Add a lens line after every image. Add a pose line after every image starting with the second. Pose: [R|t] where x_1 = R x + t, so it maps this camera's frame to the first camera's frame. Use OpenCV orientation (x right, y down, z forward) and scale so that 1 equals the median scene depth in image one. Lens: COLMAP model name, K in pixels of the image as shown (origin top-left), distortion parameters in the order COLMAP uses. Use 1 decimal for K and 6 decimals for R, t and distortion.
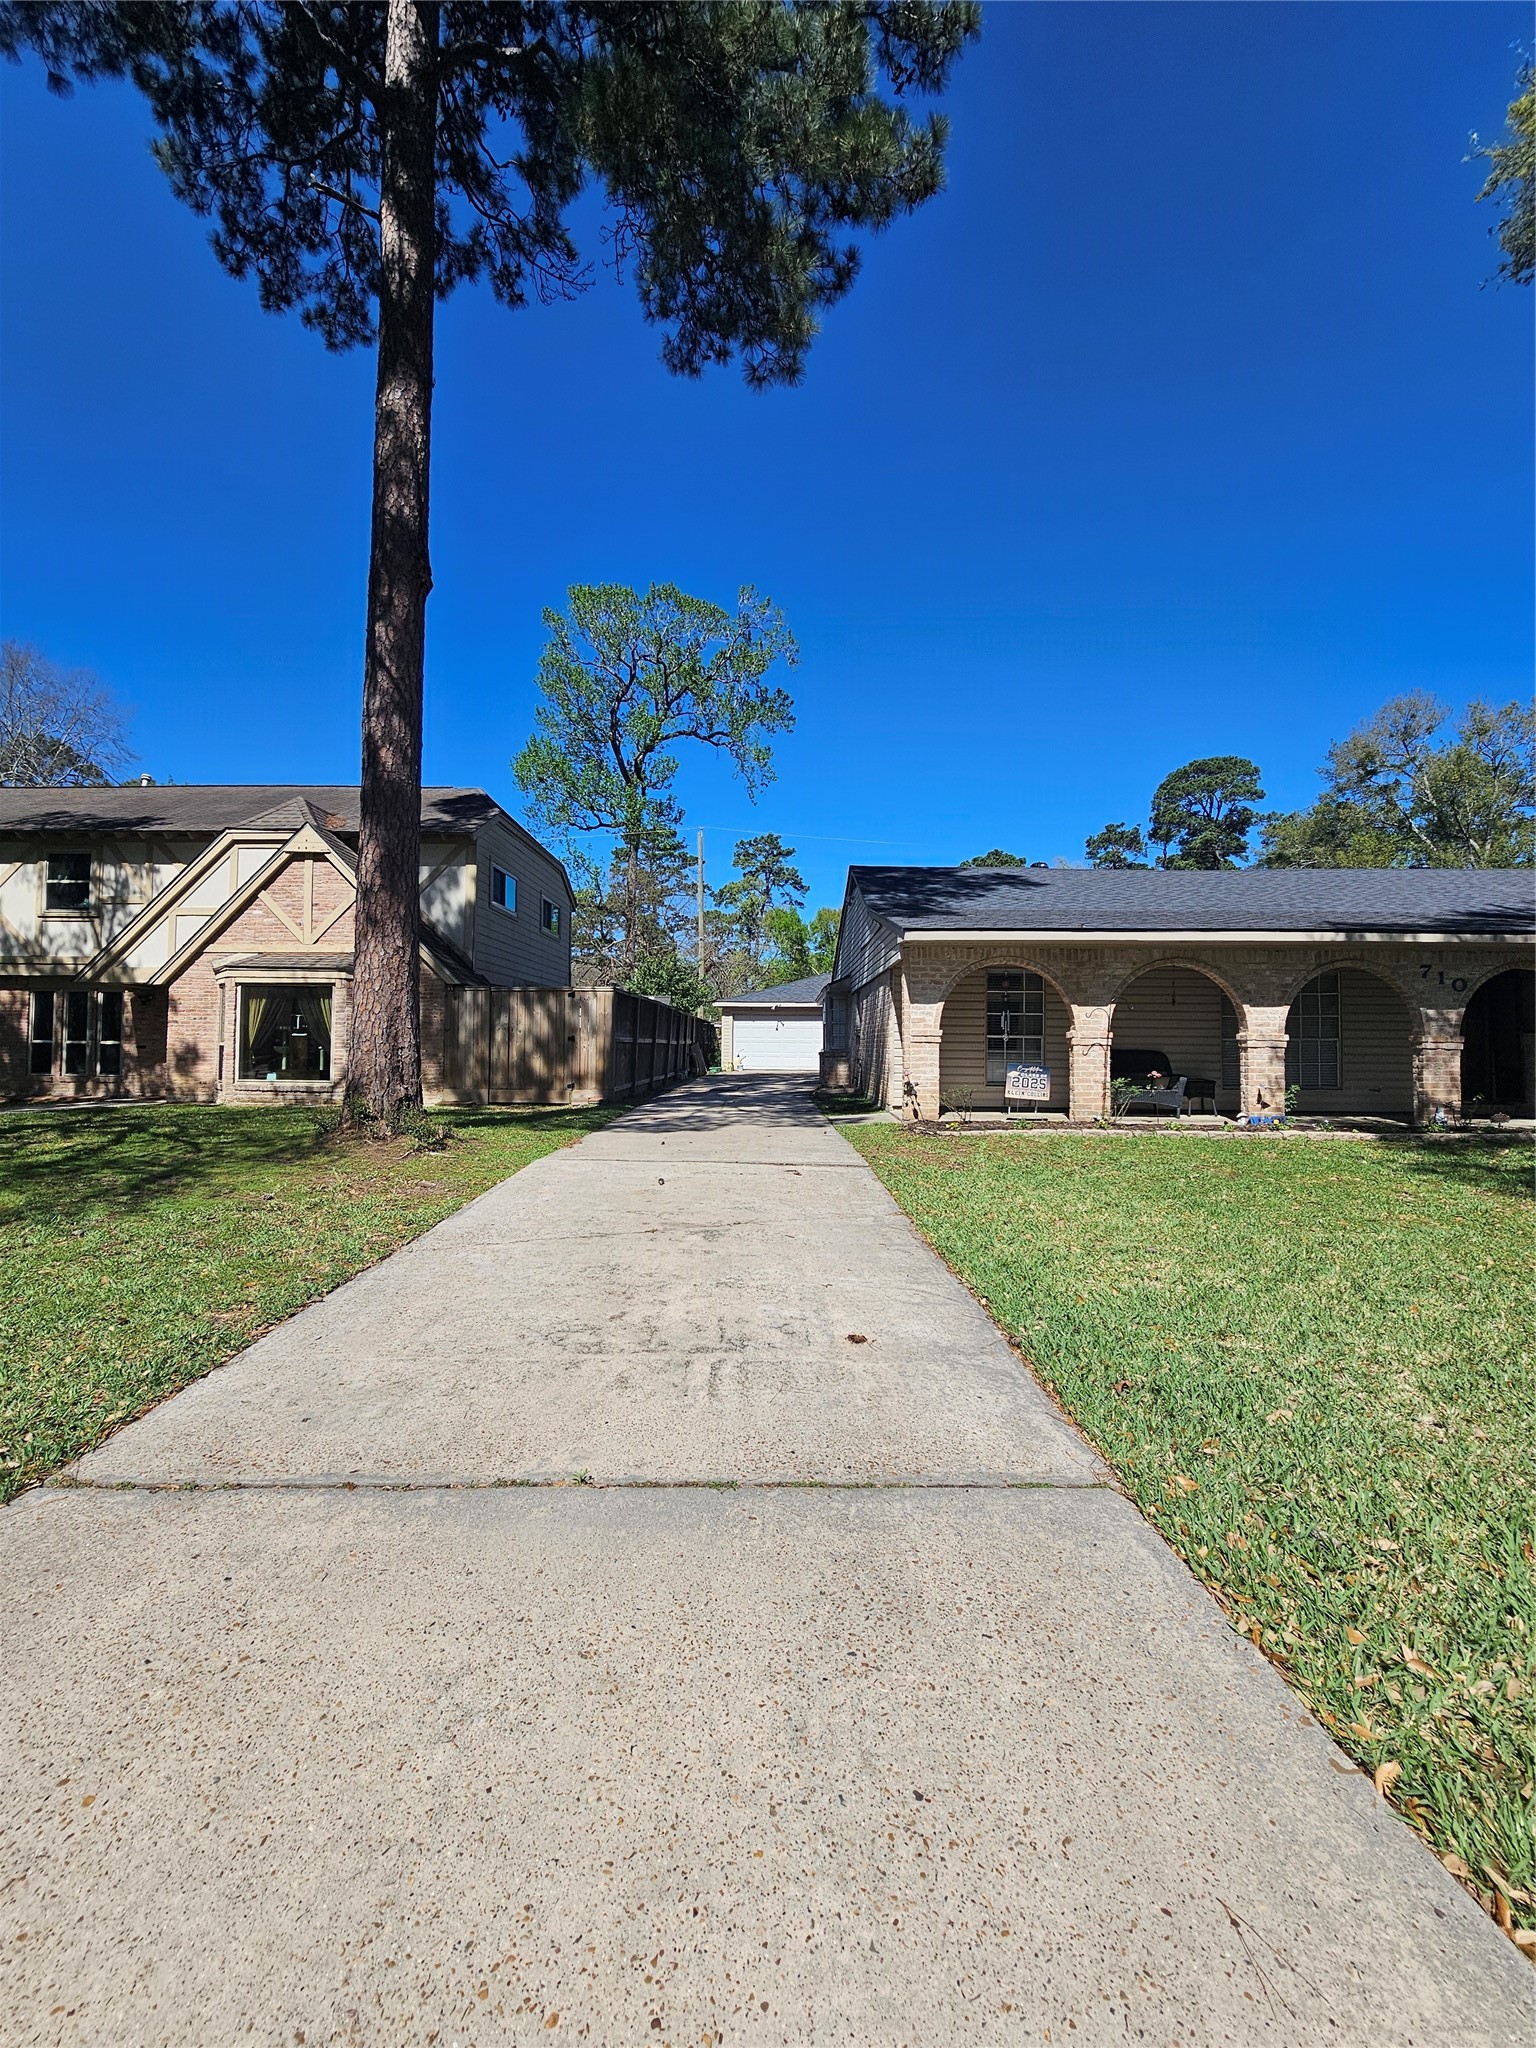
lens RADIAL K [[817.8, 0, 768.0], [0, 817.8, 1024.0], [0, 0, 1]] dist [-0.003610, -0.000418]
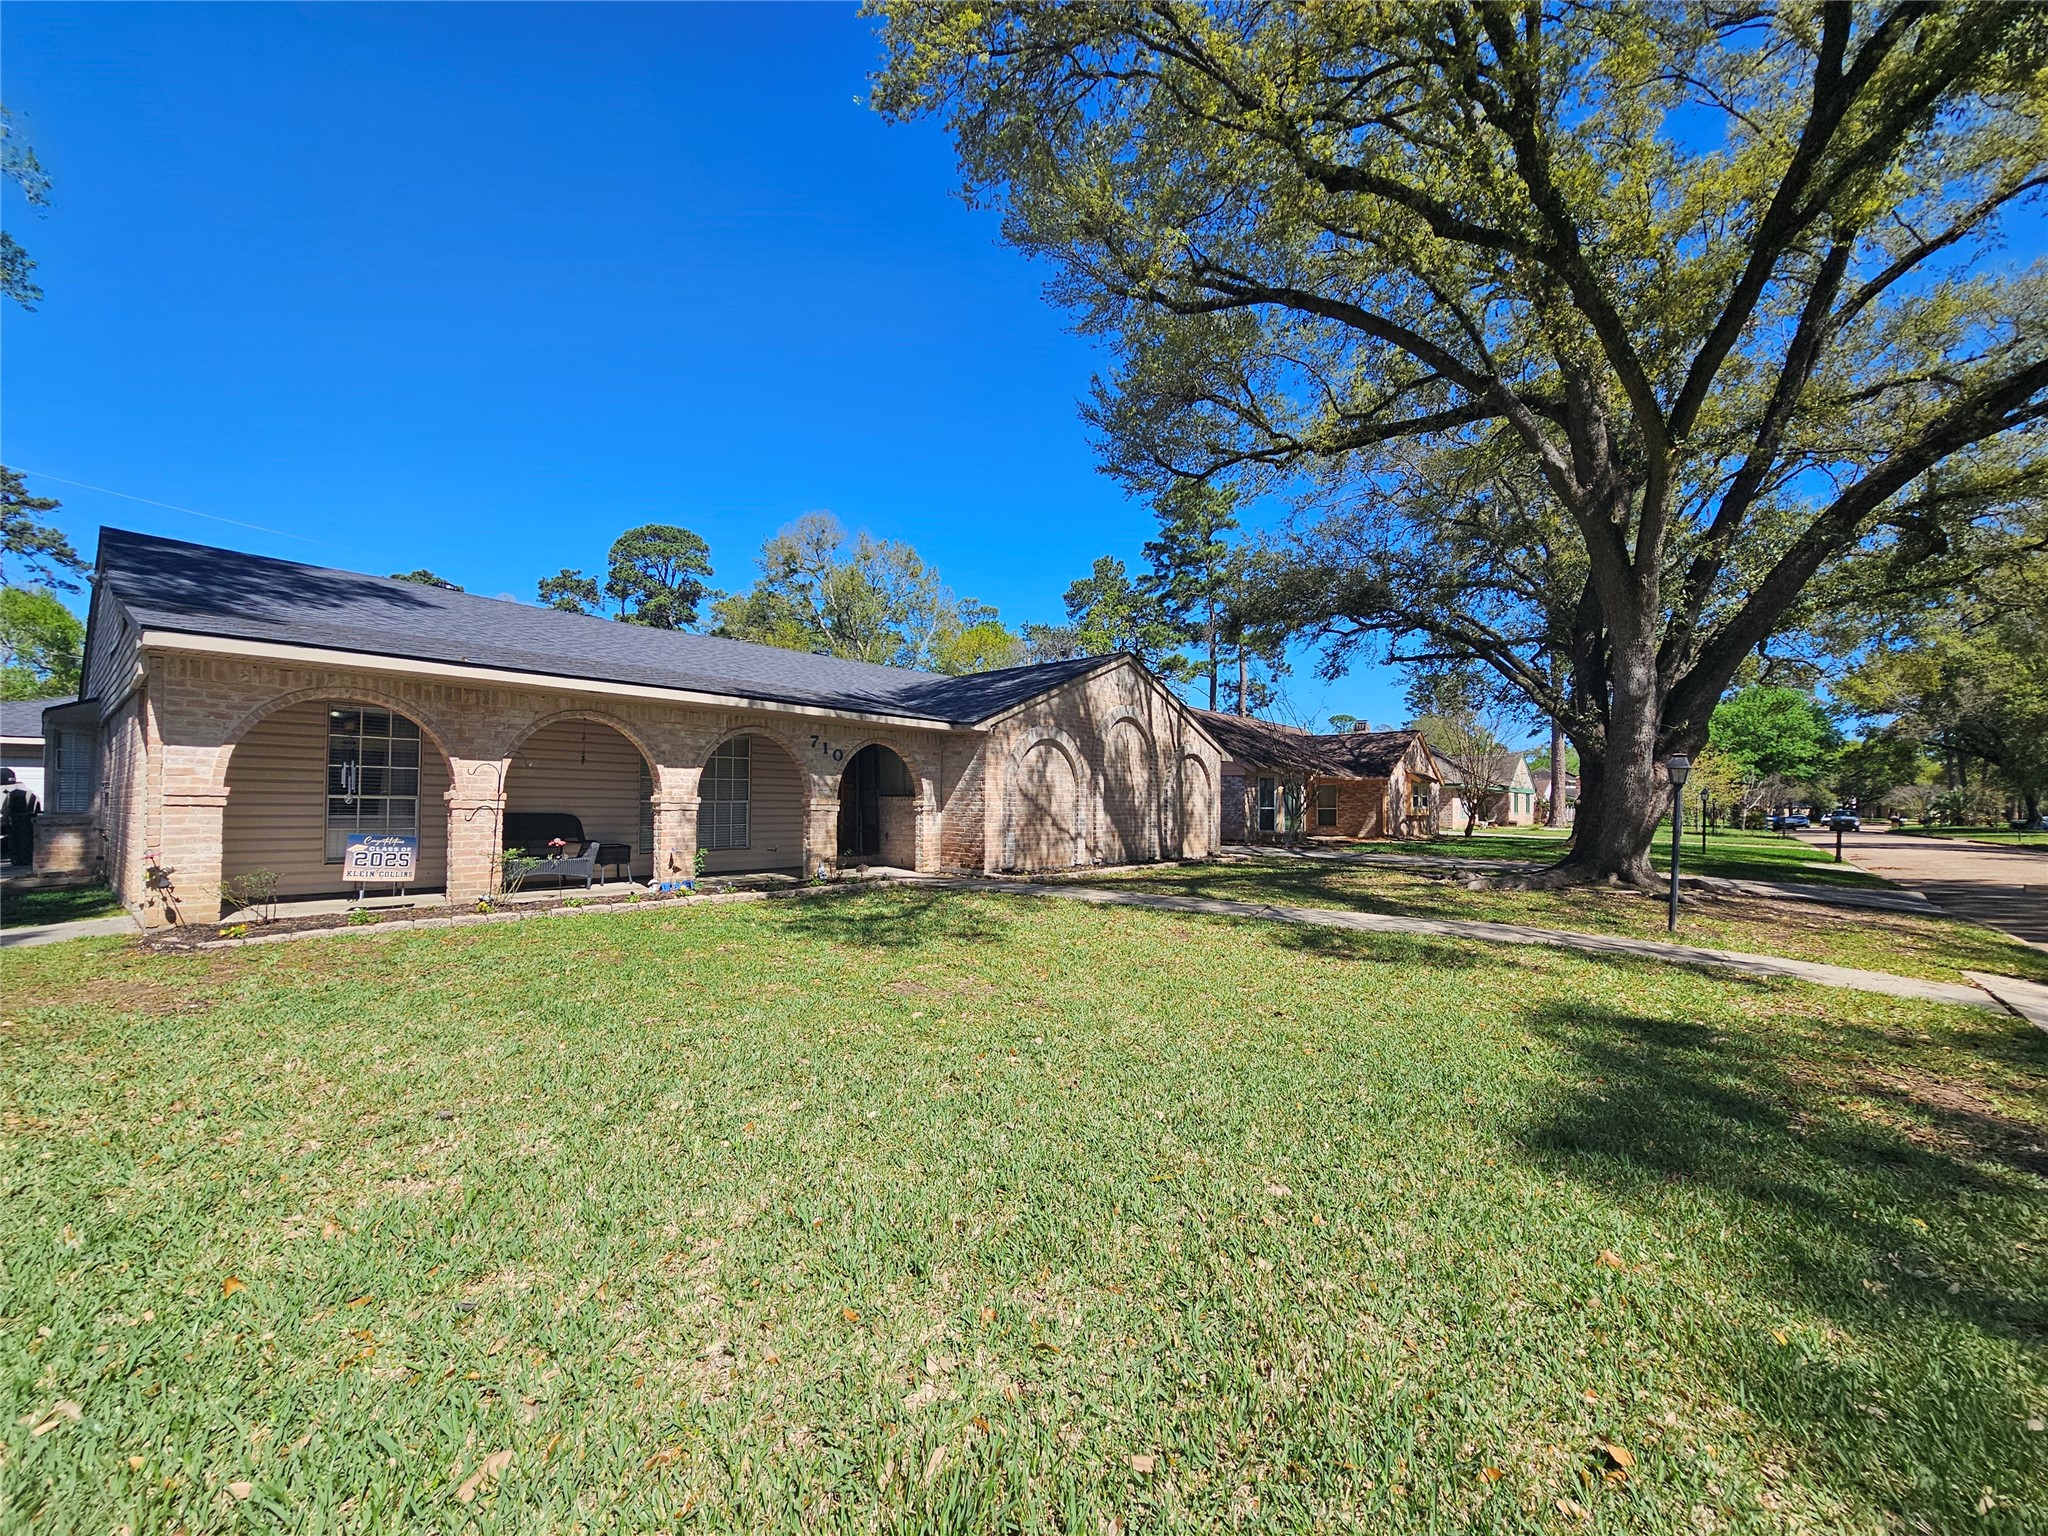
lens RADIAL K [[817.8, 0, 1024.0], [0, 817.8, 768.0], [0, 0, 1]] dist [-0.003610, -0.000418]
pose [[0.611367, 0.032851, 0.790665, 0.082459], [-0.019333, 0.999460, -0.026577, -0.003334], [-0.791111, 0.000963, 0.611672, 0.072564]]
